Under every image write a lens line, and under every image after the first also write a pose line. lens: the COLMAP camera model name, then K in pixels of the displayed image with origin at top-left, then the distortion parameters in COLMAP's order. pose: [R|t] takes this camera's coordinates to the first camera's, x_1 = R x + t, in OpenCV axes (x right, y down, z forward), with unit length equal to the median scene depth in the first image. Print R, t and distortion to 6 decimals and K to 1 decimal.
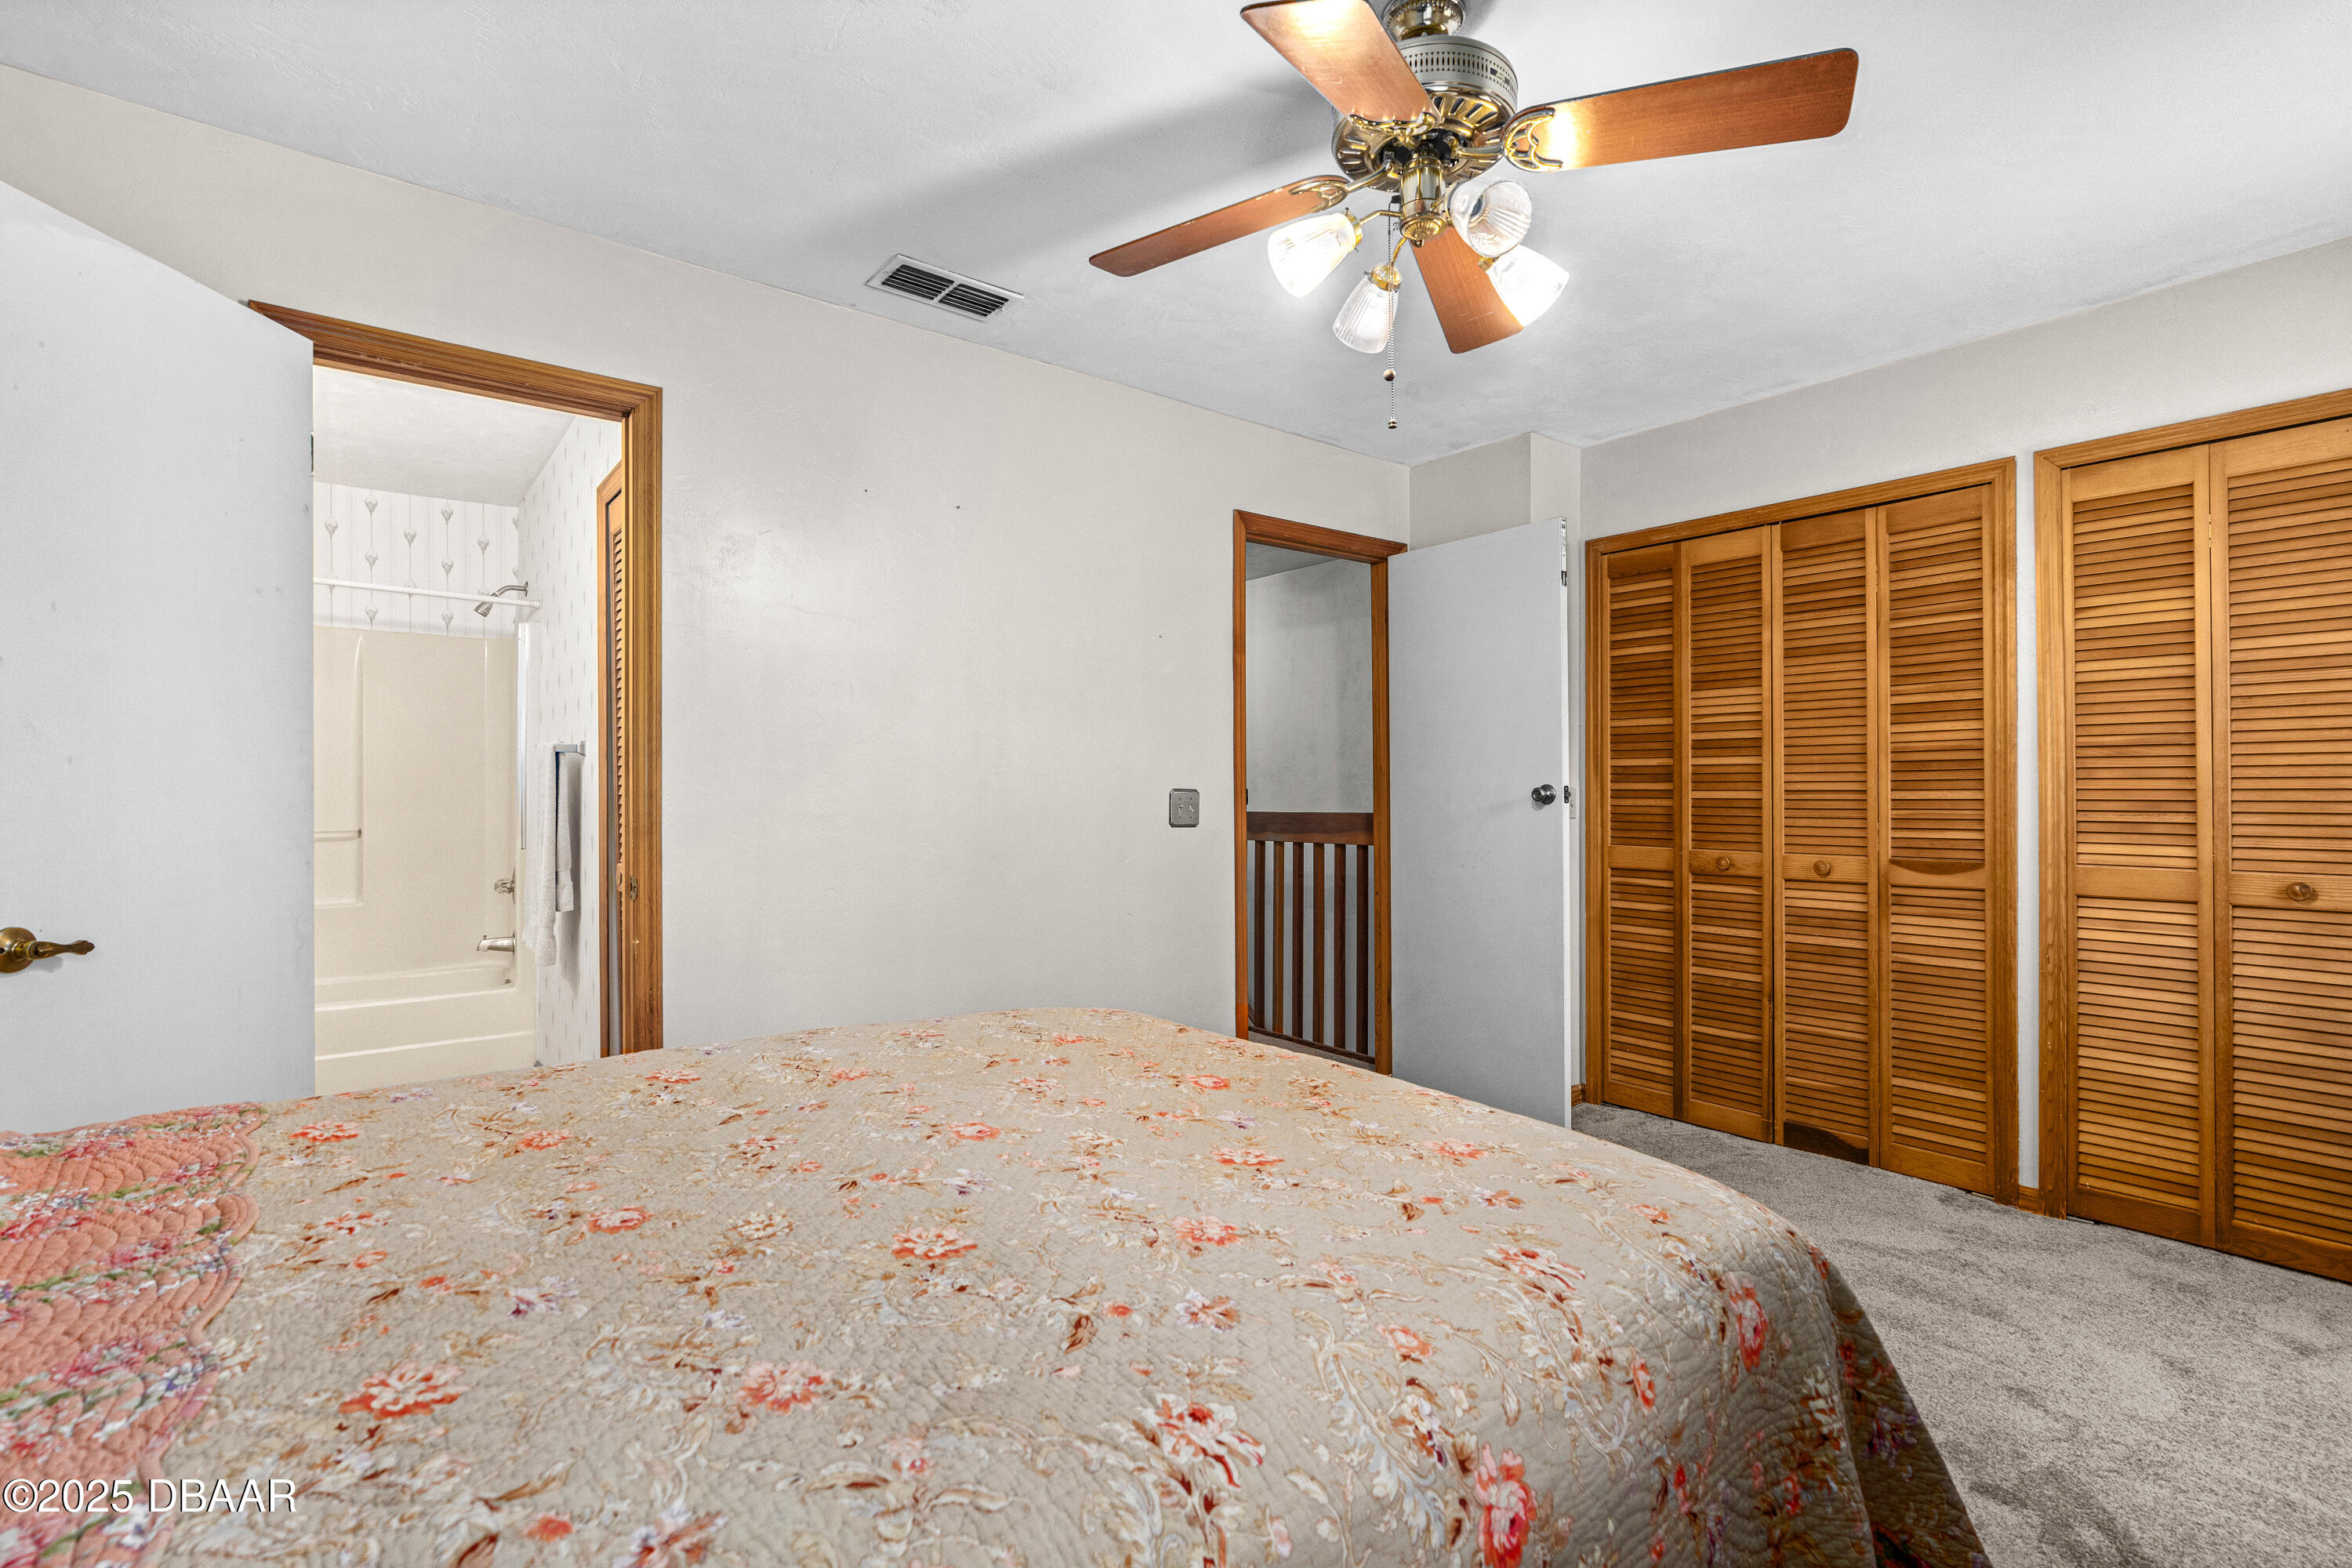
lens RADIAL K [[1099.9, 0, 1185.4], [0, 1099.9, 784.8], [0, 0, 1]] dist [-0.000029, 0.000942]
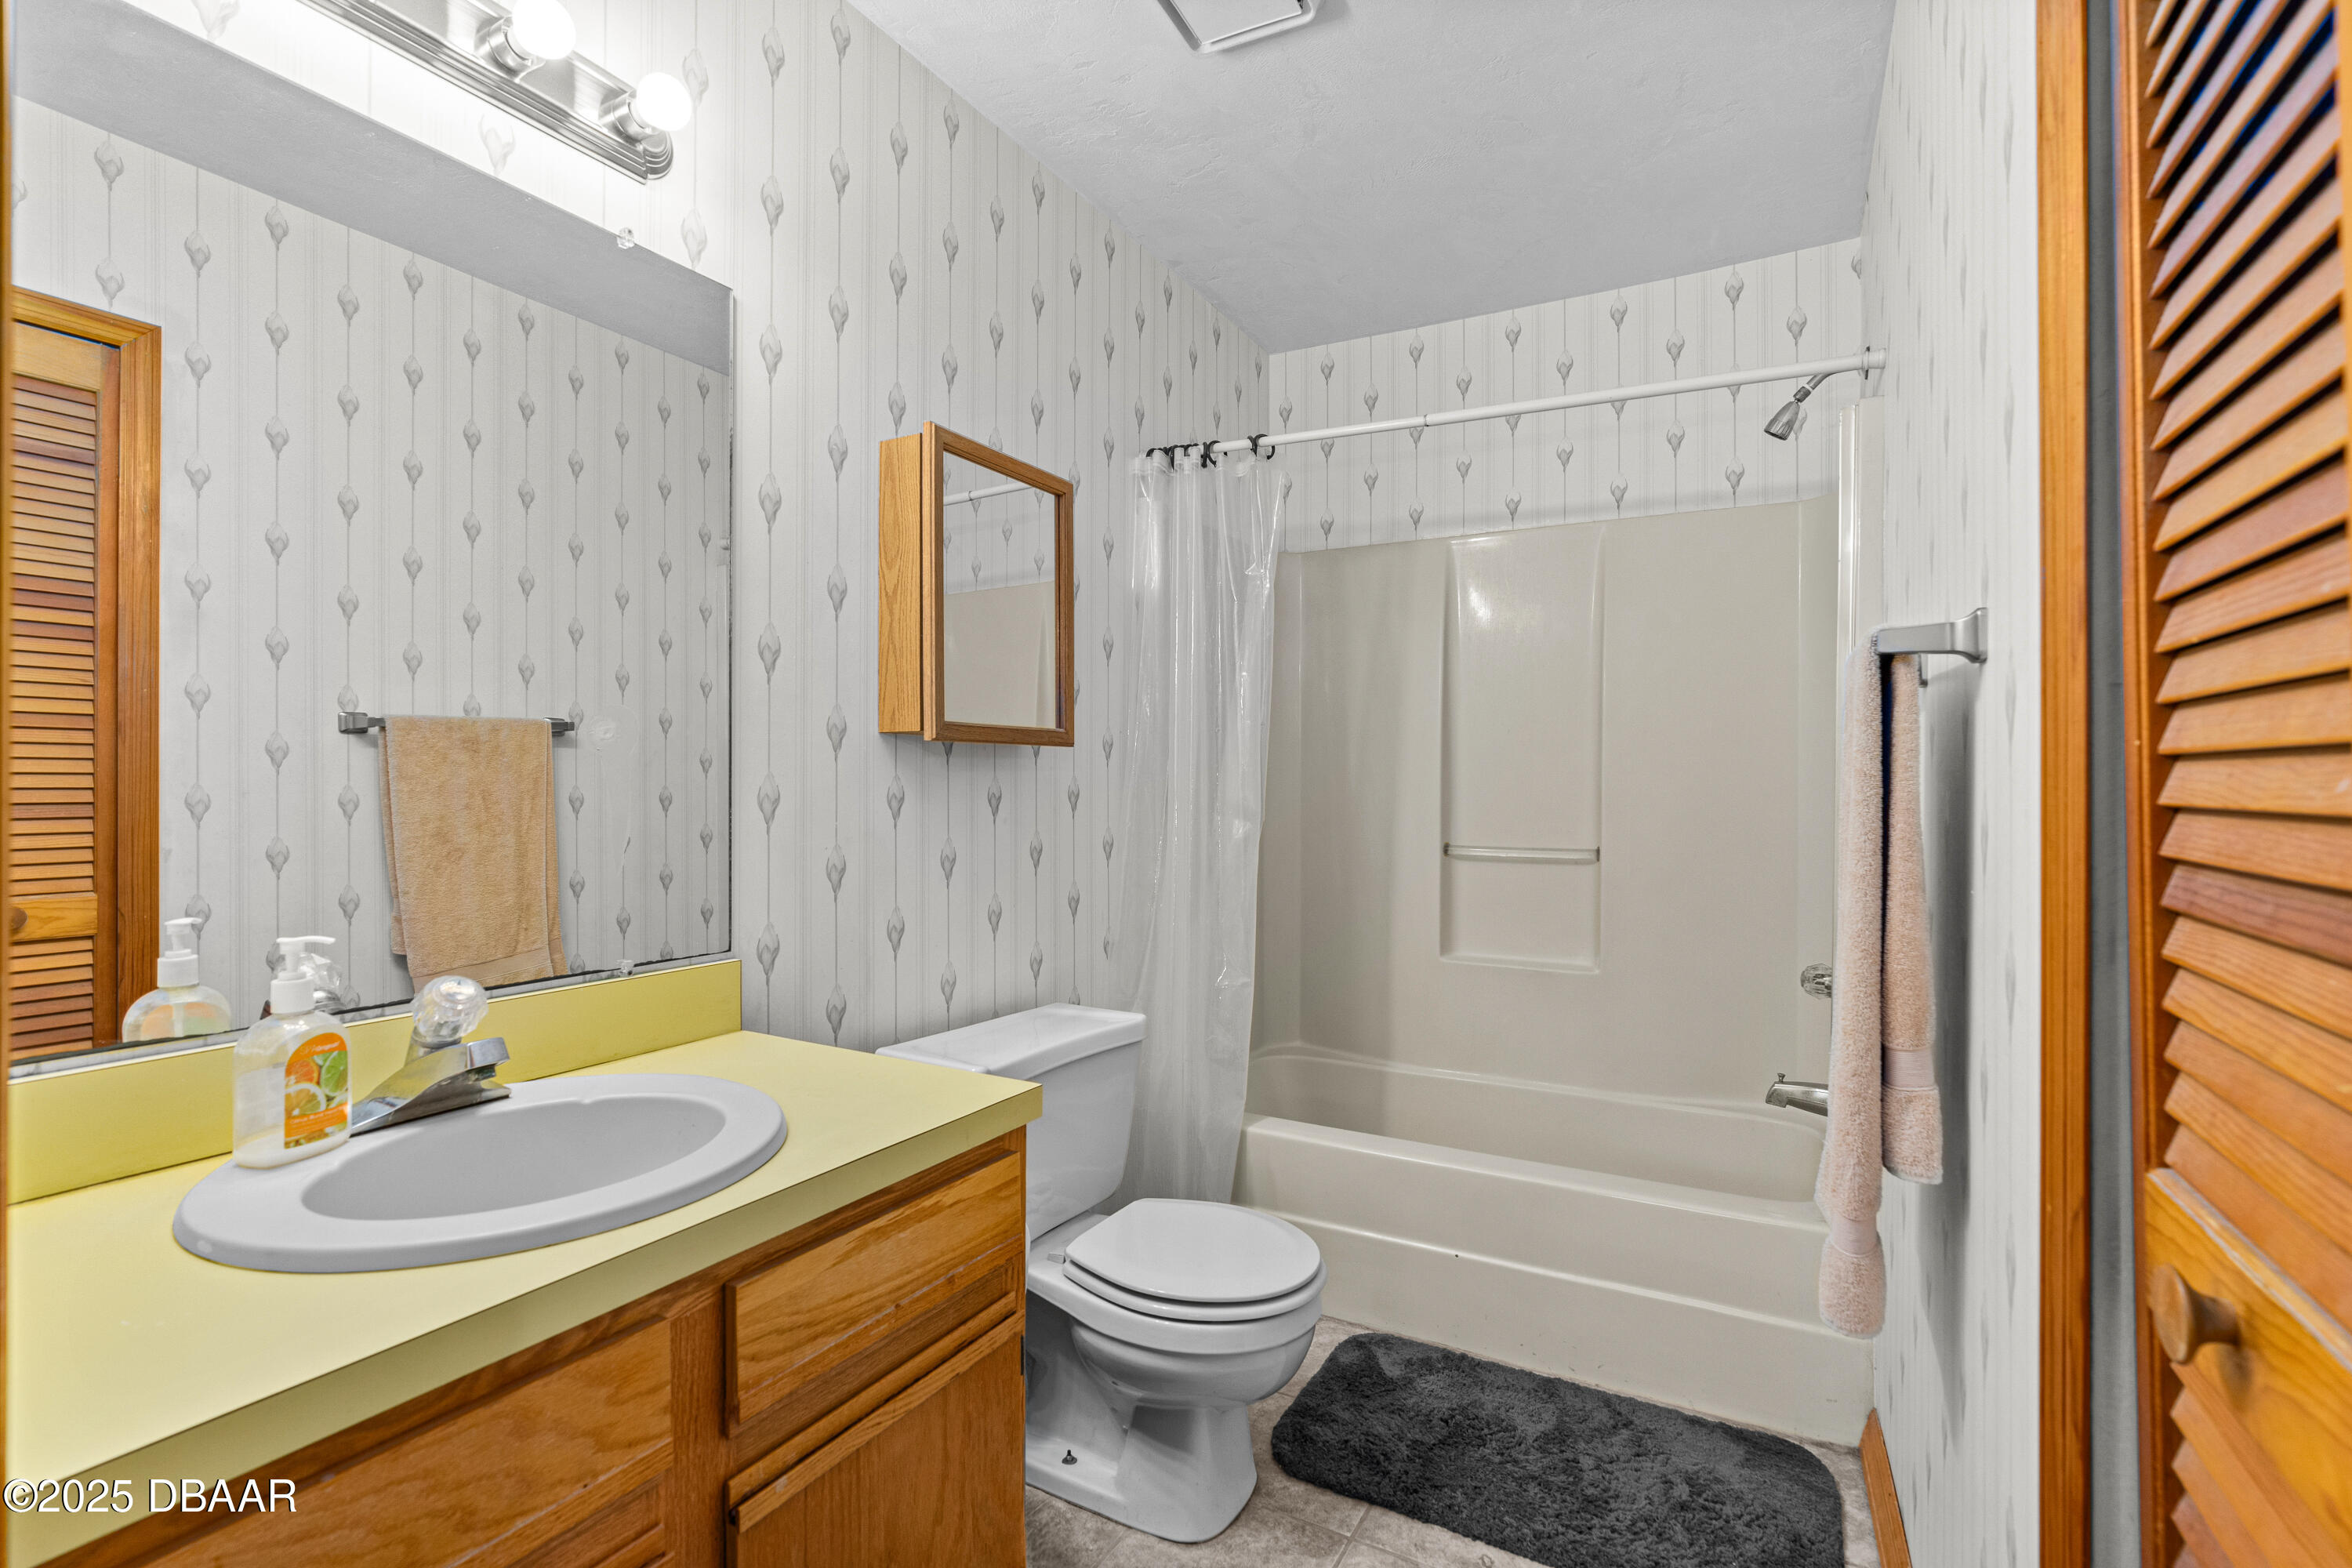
lens RADIAL K [[1099.9, 0, 1185.4], [0, 1099.9, 777.9], [0, 0, 1]] dist [-0.000029, 0.000942]
pose [[0.409908, -0.004333, -0.912116, -0.289073], [0.001548, 0.999991, -0.004055, 0.004151], [0.912125, 0.000251, 0.409911, 0.541075]]
